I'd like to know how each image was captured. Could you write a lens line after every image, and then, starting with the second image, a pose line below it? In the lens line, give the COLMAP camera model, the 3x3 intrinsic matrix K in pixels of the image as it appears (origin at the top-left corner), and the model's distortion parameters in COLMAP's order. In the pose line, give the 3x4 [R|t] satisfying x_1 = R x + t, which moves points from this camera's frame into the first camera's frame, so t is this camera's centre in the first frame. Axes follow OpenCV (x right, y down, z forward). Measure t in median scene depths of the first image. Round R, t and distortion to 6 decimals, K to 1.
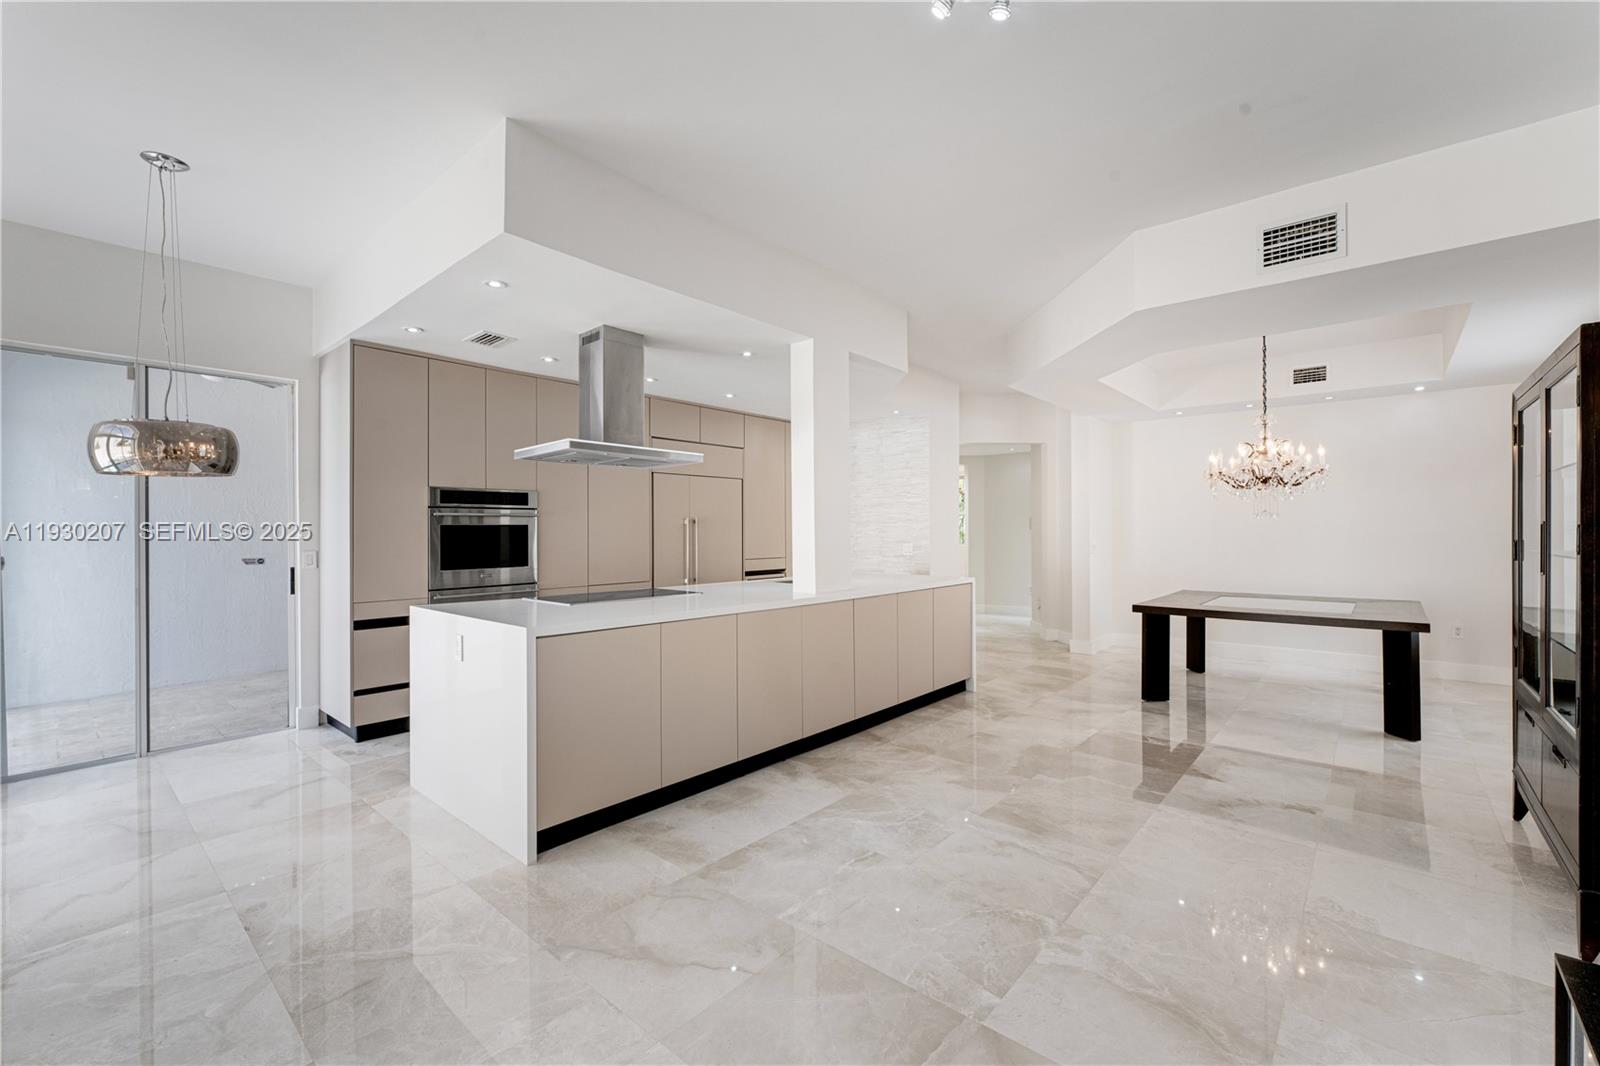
lens RADIAL K [[648.2, 0, 800.0], [0, 648.2, 533.0], [0, 0, 1]] dist [-0.000780, 0.000014]
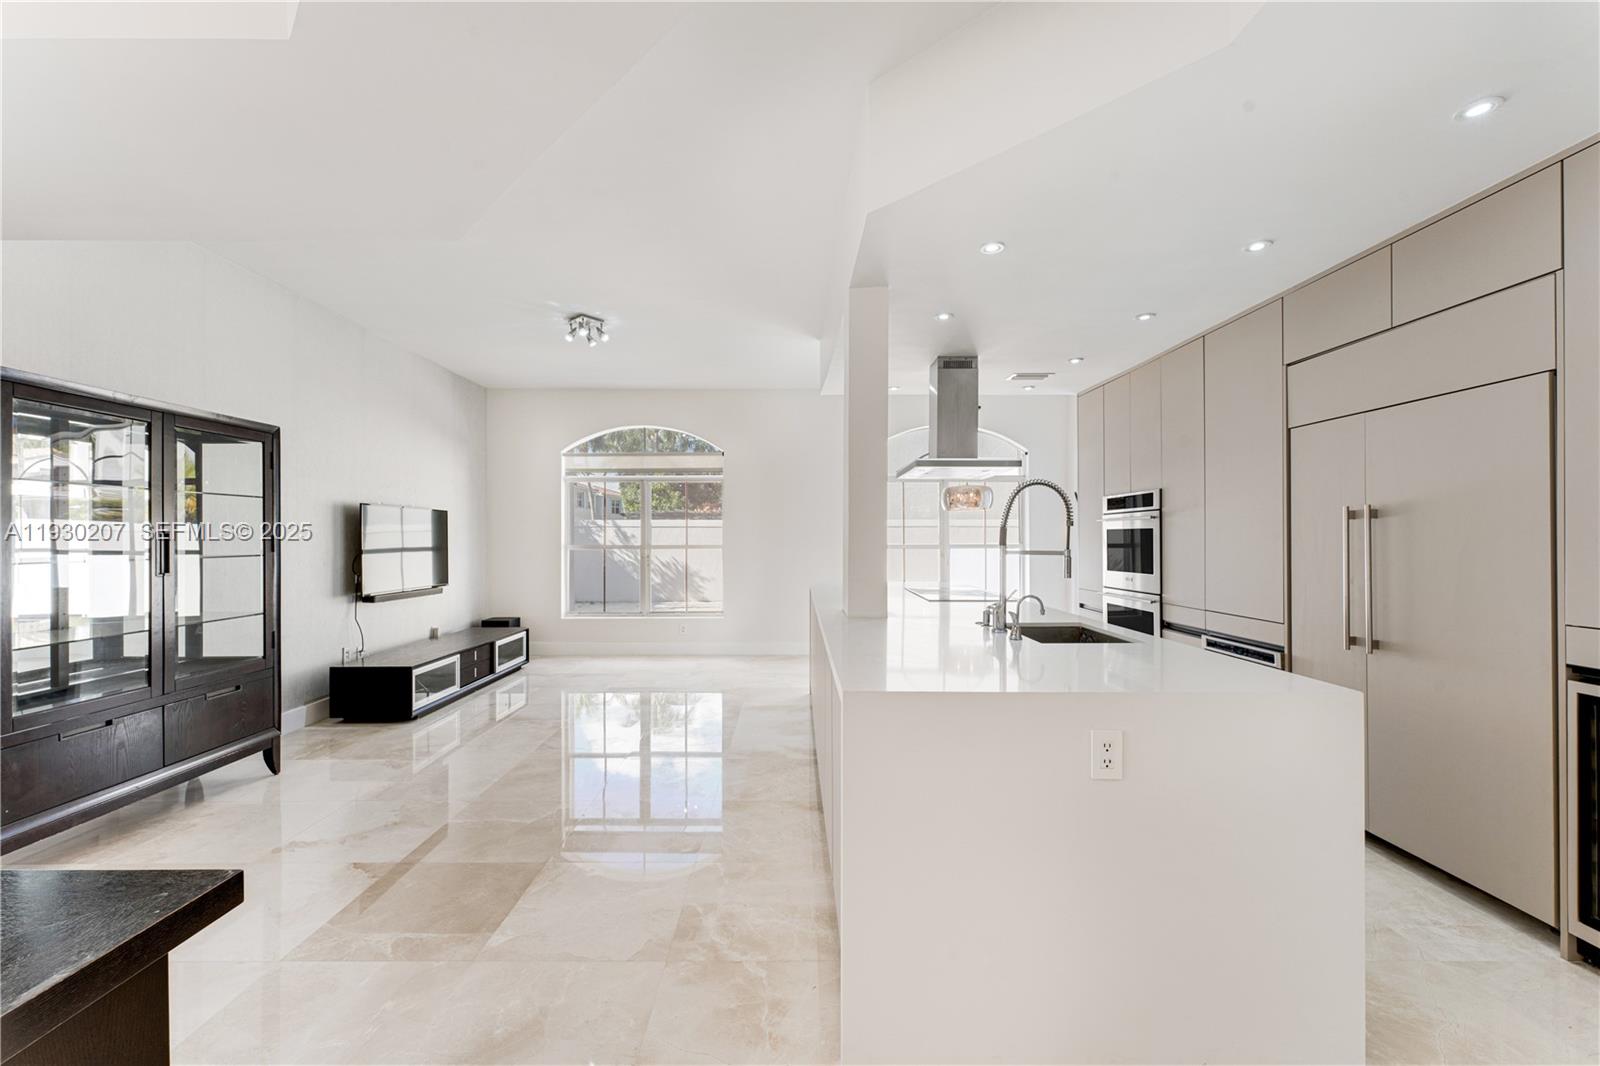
lens RADIAL K [[648.2, 0, 800.0], [0, 648.2, 533.0], [0, 0, 1]] dist [-0.000780, 0.000014]
pose [[-0.739164, -0.001487, -0.673524, 0.597288], [0.000566, 0.999996, -0.002829, -0.004056], [0.673525, -0.002473, -0.739160, 1.478207]]
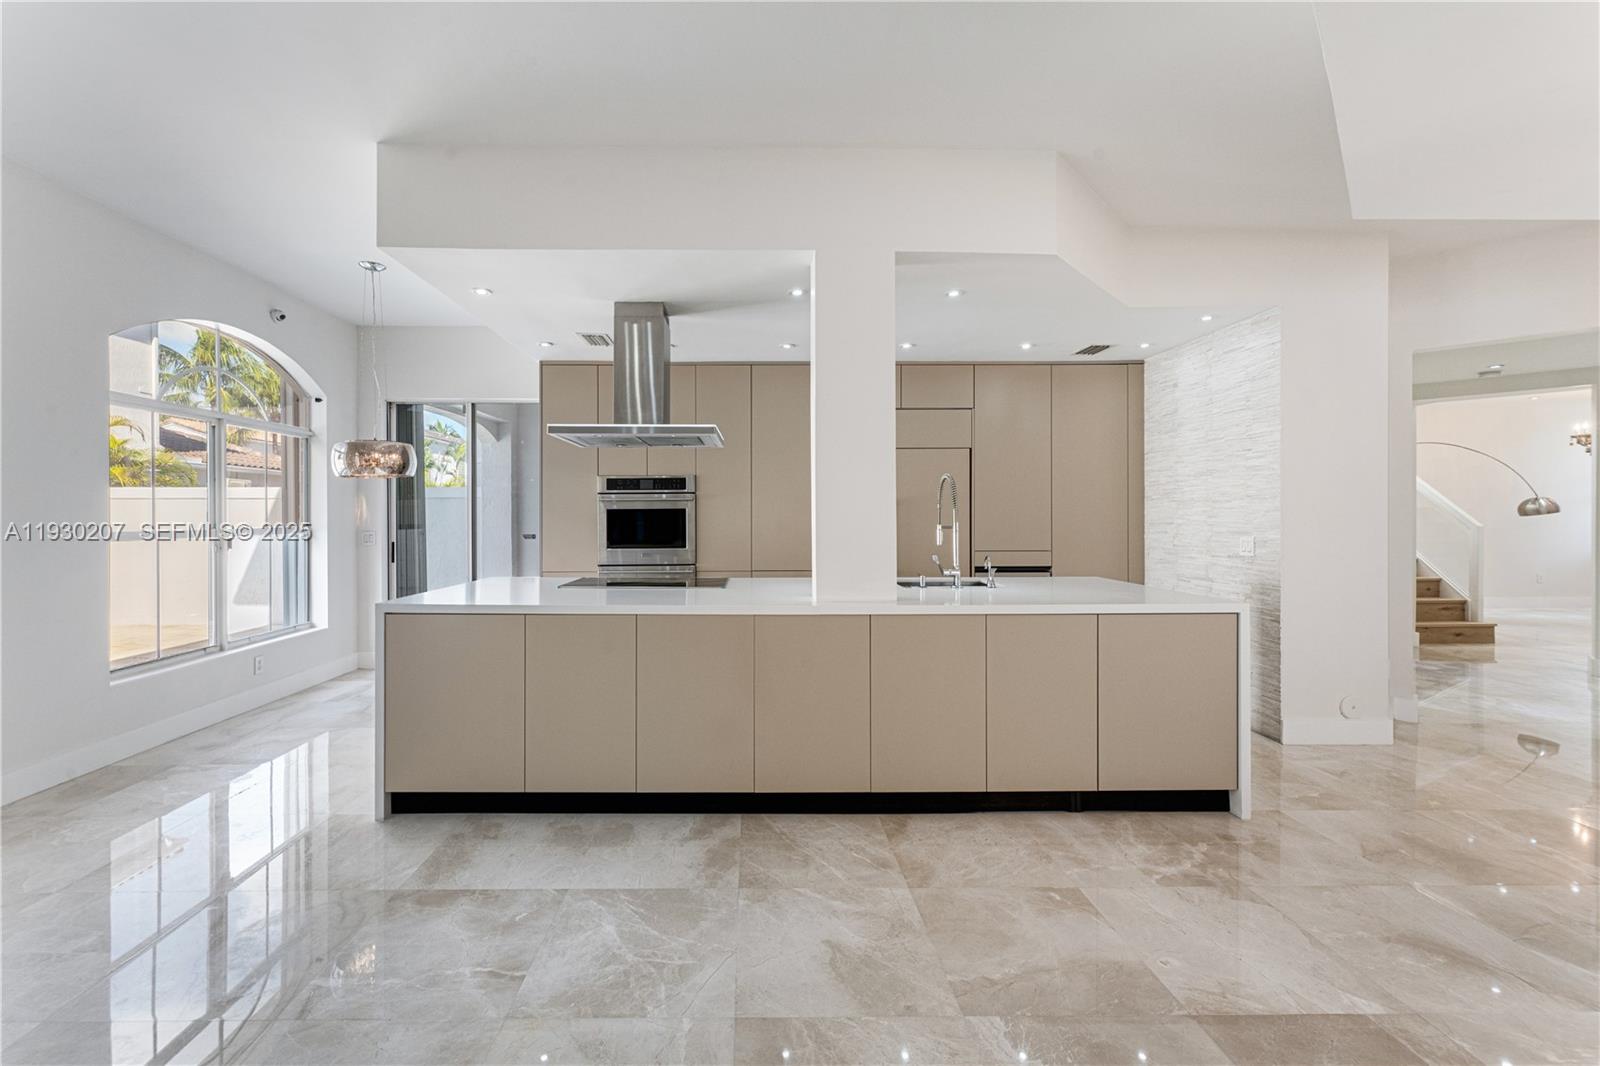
lens RADIAL K [[648.6, 0, 762.0], [0, 648.6, 519.6], [0, 0, 1]] dist [-0.001155, -0.000206]
pose [[0.675719, 0.007293, -0.737123, 0.478037], [-0.003215, 0.999971, 0.006946, -0.002574], [0.737152, -0.002323, 0.675723, 0.429192]]
